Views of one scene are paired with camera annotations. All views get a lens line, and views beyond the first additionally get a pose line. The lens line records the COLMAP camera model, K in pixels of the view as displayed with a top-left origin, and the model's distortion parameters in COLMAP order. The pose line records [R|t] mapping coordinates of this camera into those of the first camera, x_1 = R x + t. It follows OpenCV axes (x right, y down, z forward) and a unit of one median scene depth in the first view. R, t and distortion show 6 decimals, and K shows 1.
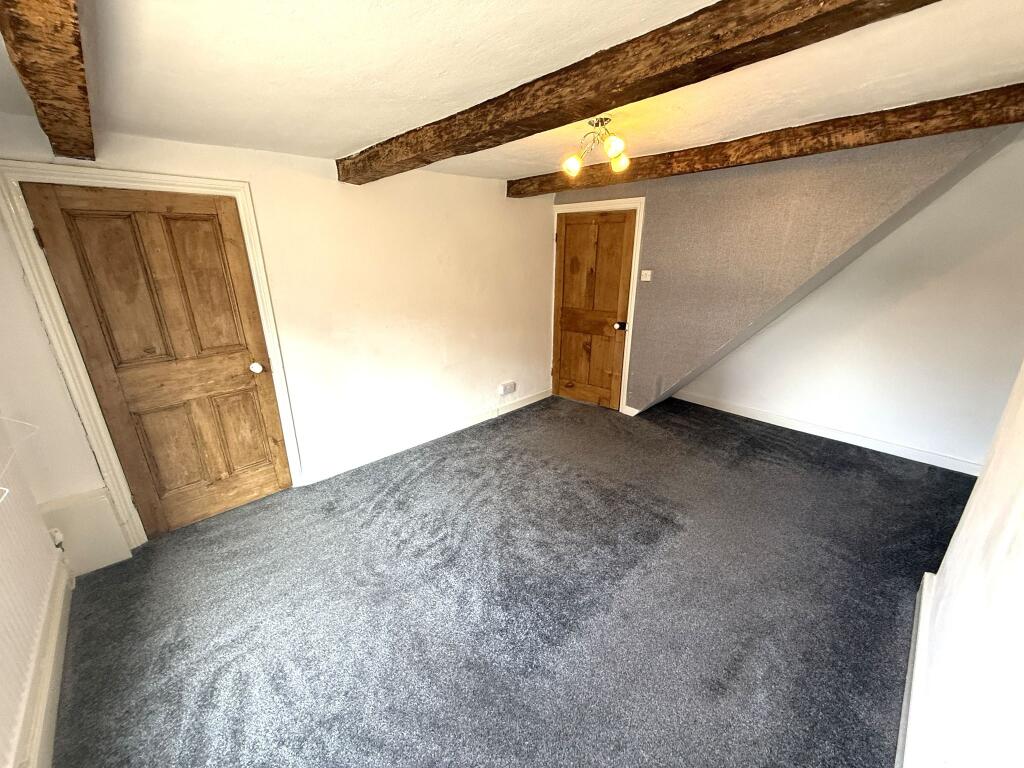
lens RADIAL K [[404.0, 0, 510.7], [0, 404.0, 385.4], [0, 0, 1]] dist [0.002631, -0.000866]
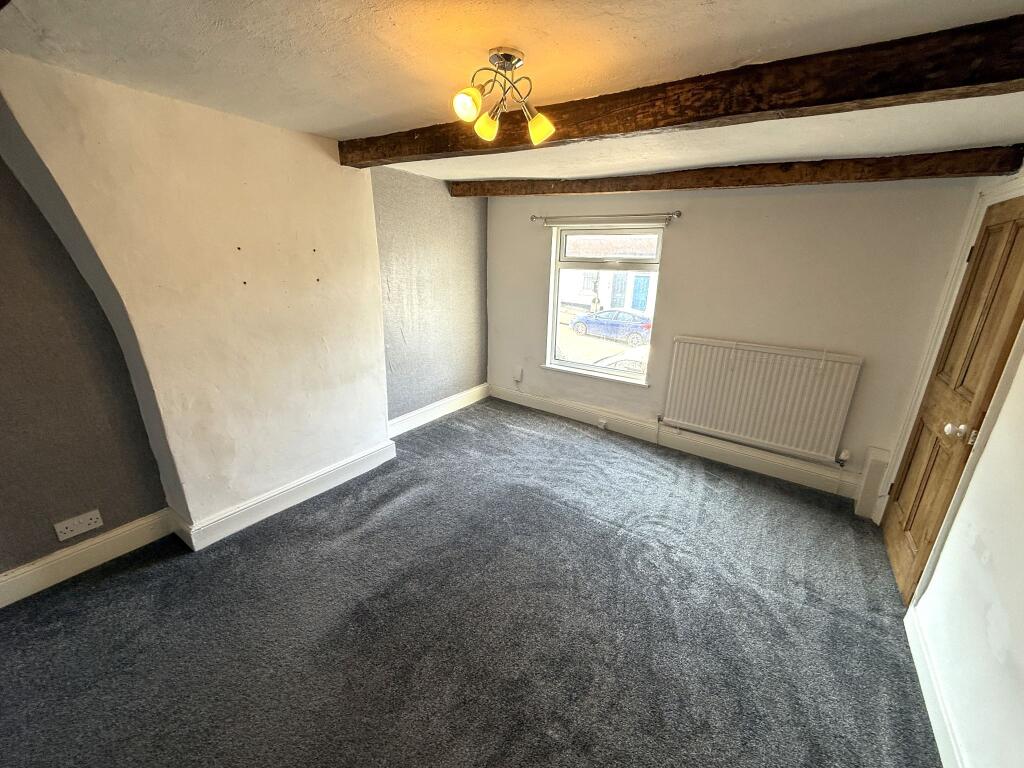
lens RADIAL K [[404.0, 0, 506.7], [0, 404.0, 380.3], [0, 0, 1]] dist [0.002631, -0.000866]
pose [[-0.979041, 0.042851, -0.199103, 0.295542], [-0.079902, 0.818420, 0.569038, -0.480968], [0.187333, 0.573021, -0.797843, 1.457844]]
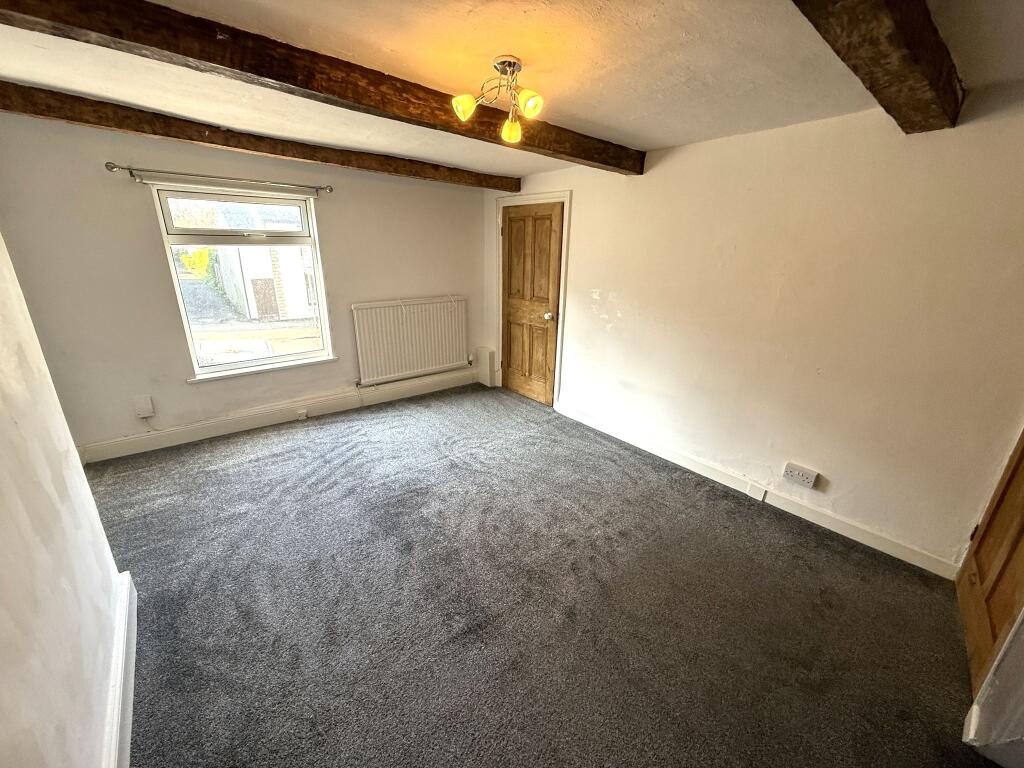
lens RADIAL K [[404.0, 0, 505.5], [0, 404.0, 382.2], [0, 0, 1]] dist [0.002631, -0.000866]
pose [[-0.073745, 0.328820, -0.941509, 0.936572], [-0.328153, 0.883506, 0.334266, -0.295095], [0.941742, 0.333609, 0.042749, 0.928832]]
